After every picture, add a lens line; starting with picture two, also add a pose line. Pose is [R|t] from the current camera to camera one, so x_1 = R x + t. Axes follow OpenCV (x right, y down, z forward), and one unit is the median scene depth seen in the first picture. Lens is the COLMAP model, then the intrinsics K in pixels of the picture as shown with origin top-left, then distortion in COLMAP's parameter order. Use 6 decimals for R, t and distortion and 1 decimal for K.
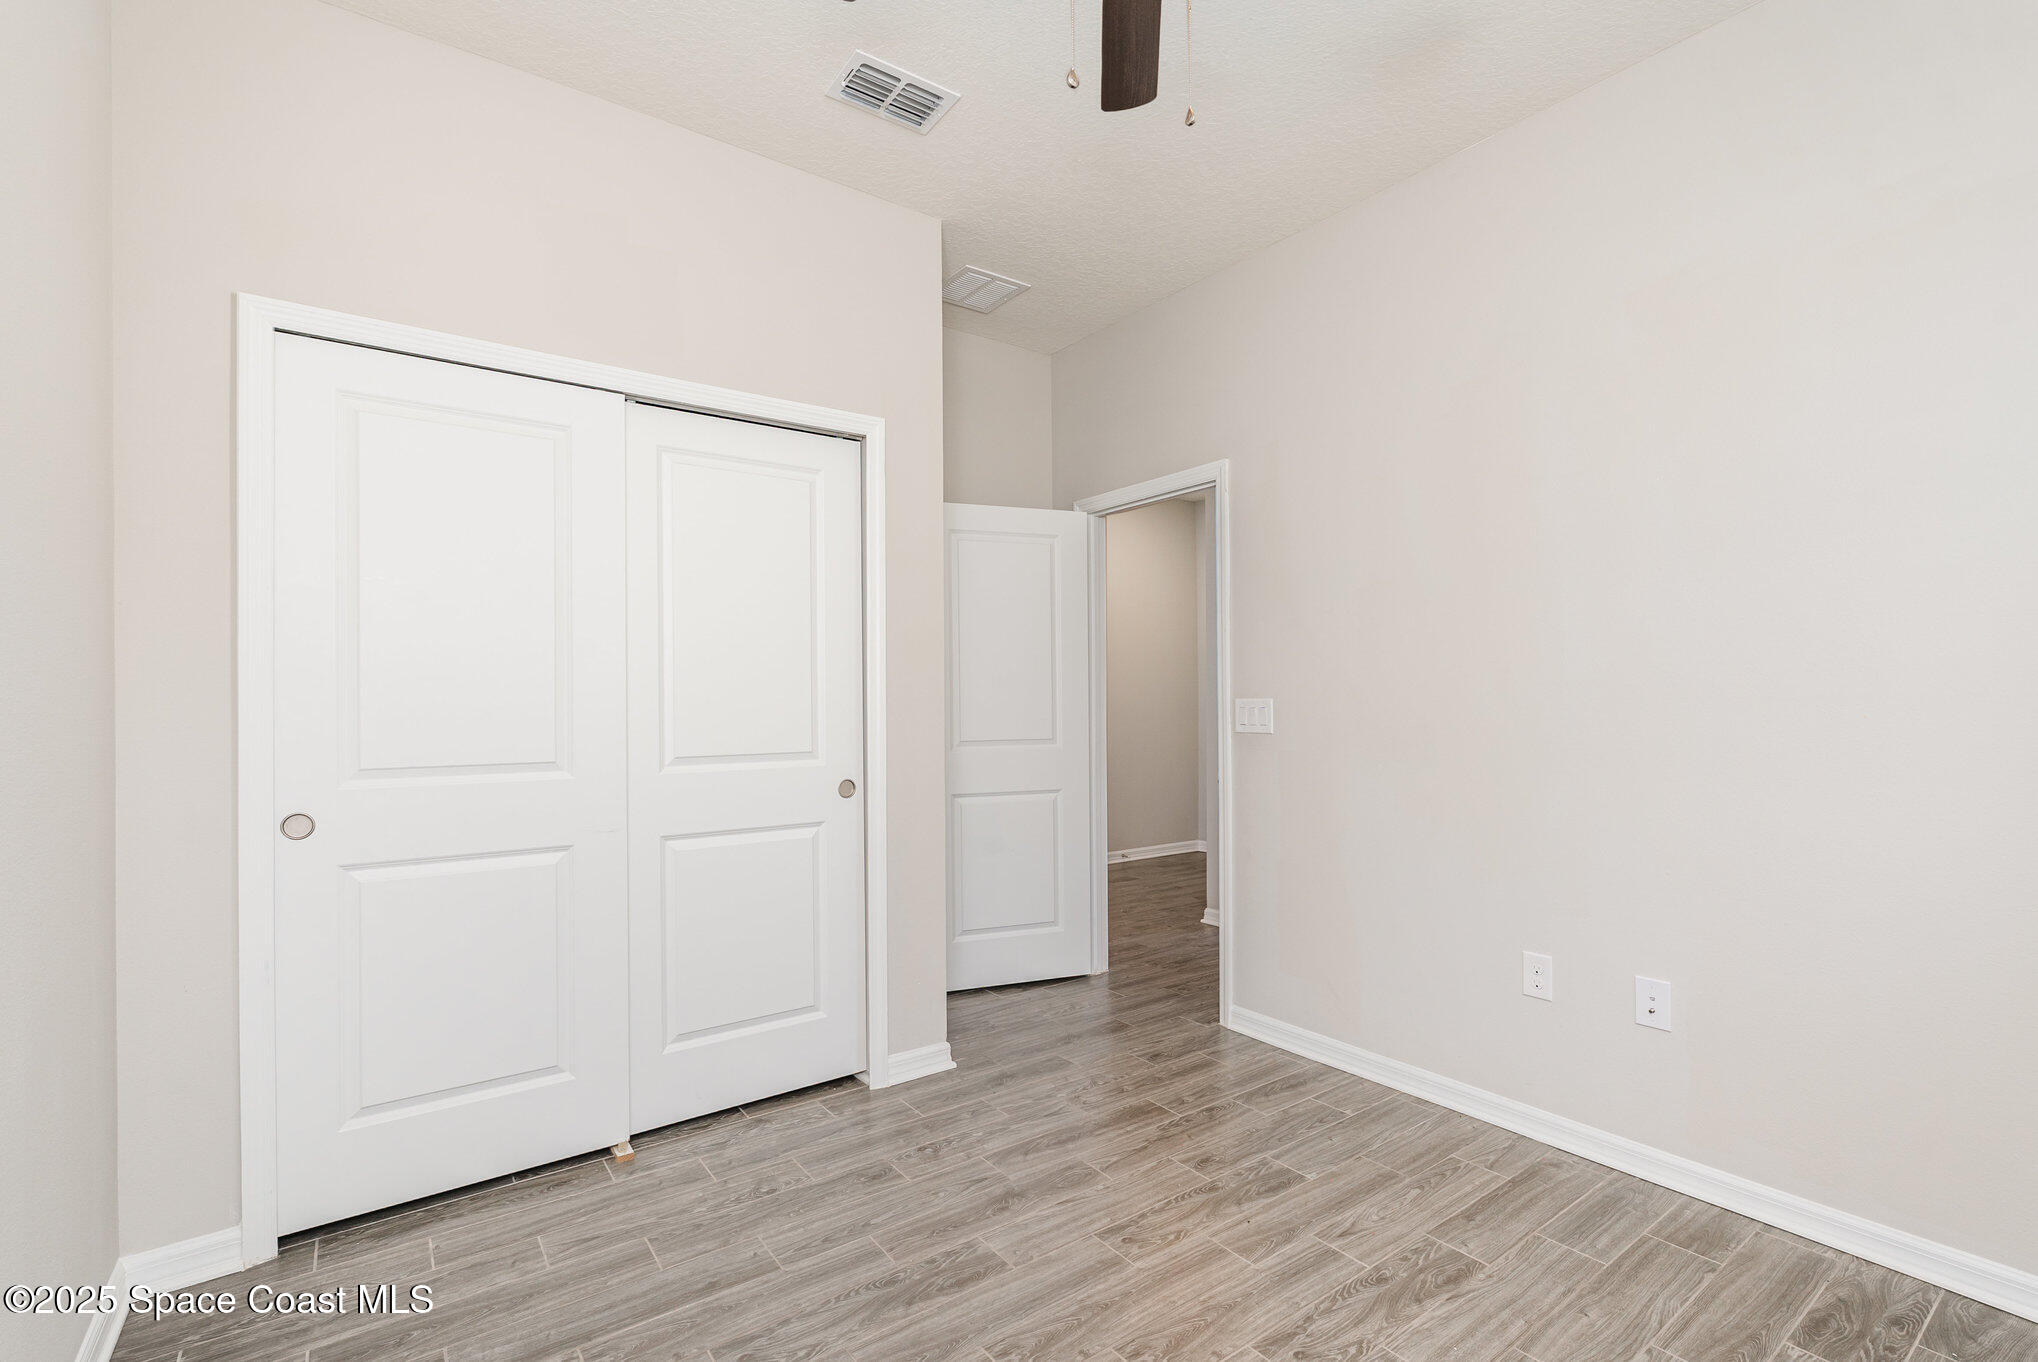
lens RADIAL K [[909.3, 0, 1023.7], [0, 909.3, 693.8], [0, 0, 1]] dist [-0.002413, 0.000050]
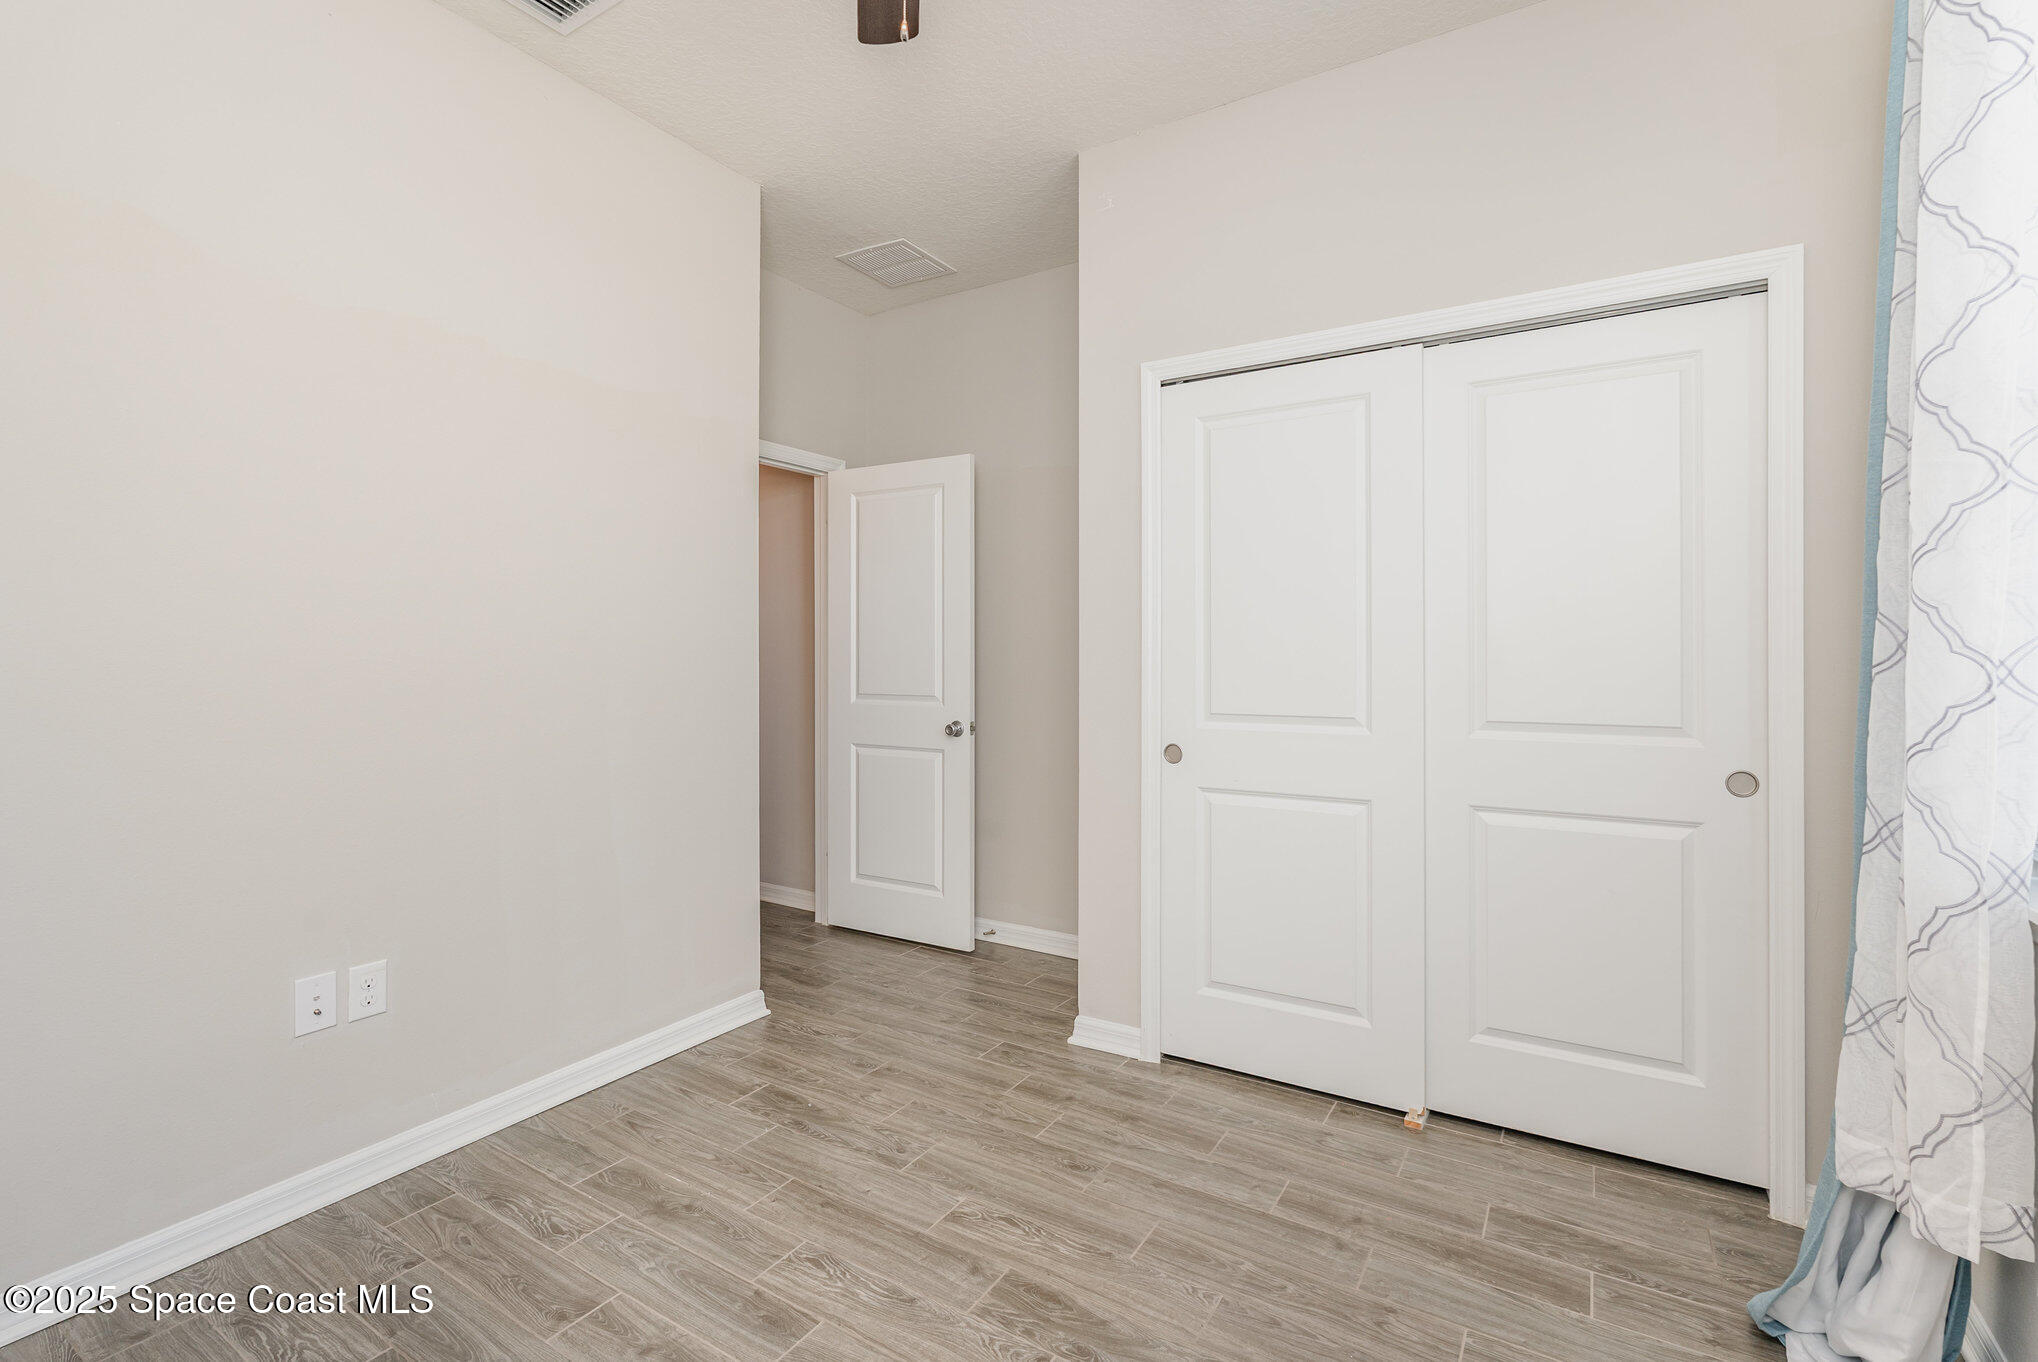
lens RADIAL K [[909.3, 0, 1022.0], [0, 909.3, 665.8], [0, 0, 1]] dist [-0.002413, 0.000050]
pose [[0.385311, 0.009681, -0.922736, 0.275422], [0.004309, 0.999915, 0.012290, 0.000665], [0.922777, -0.008712, 0.385237, 0.223842]]
